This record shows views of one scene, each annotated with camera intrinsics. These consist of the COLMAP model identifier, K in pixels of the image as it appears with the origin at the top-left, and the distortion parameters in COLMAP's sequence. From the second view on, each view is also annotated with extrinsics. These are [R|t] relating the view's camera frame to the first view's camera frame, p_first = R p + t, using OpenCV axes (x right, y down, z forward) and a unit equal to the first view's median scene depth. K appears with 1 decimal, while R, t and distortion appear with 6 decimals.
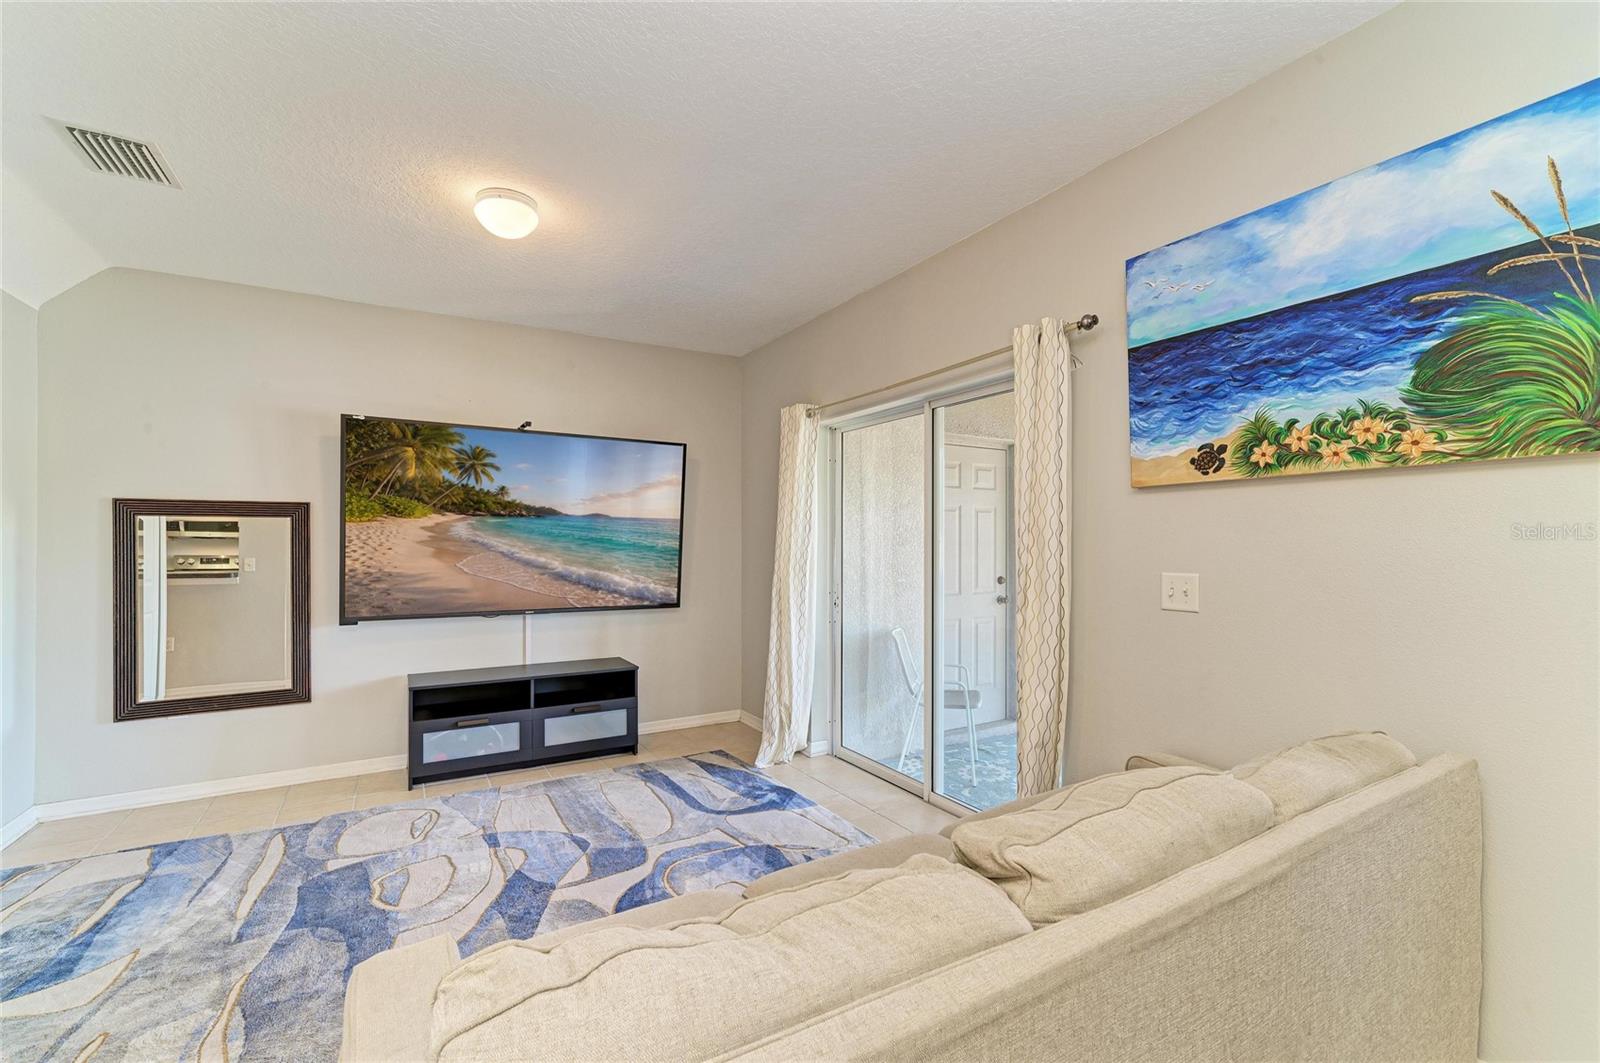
lens RADIAL K [[672.9, 0, 800.0], [0, 672.9, 531.5], [0, 0, 1]] dist [0.000610, 0.000378]
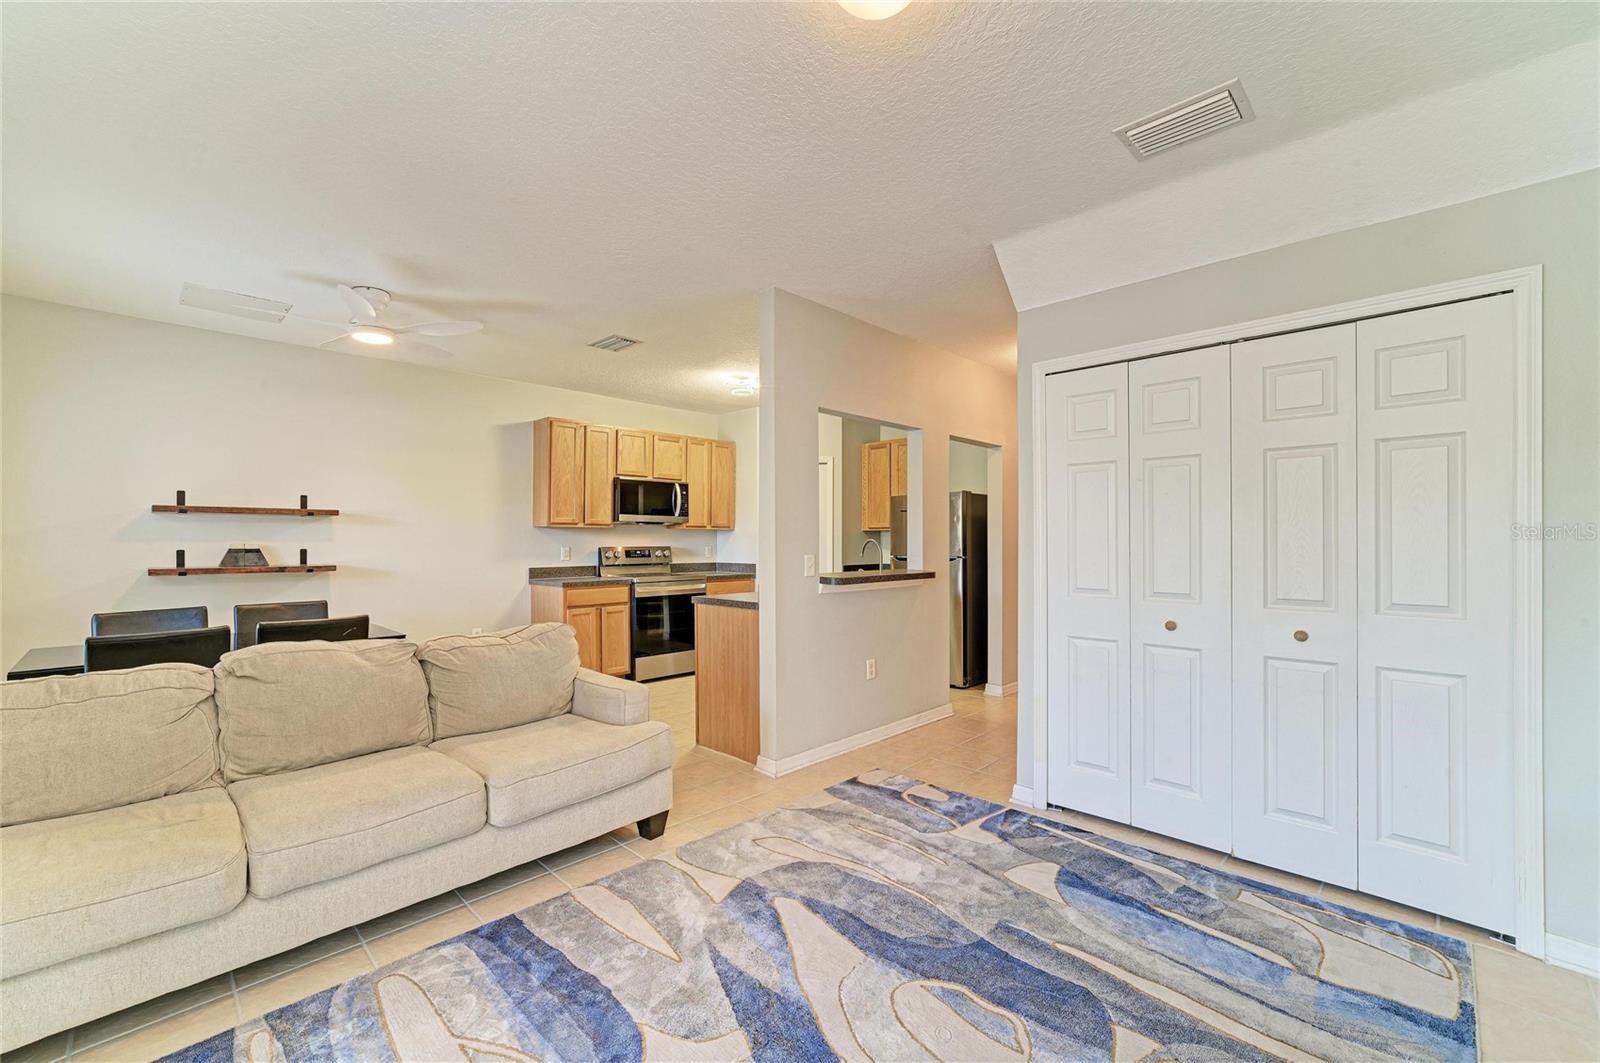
lens RADIAL K [[672.9, 0, 800.0], [0, 672.9, 531.5], [0, 0, 1]] dist [0.000610, 0.000378]
pose [[-0.968602, 0.002520, -0.248605, -0.169184], [0.007788, 0.999765, -0.020212, 0.018580], [0.248496, -0.021513, -0.968394, 1.144229]]
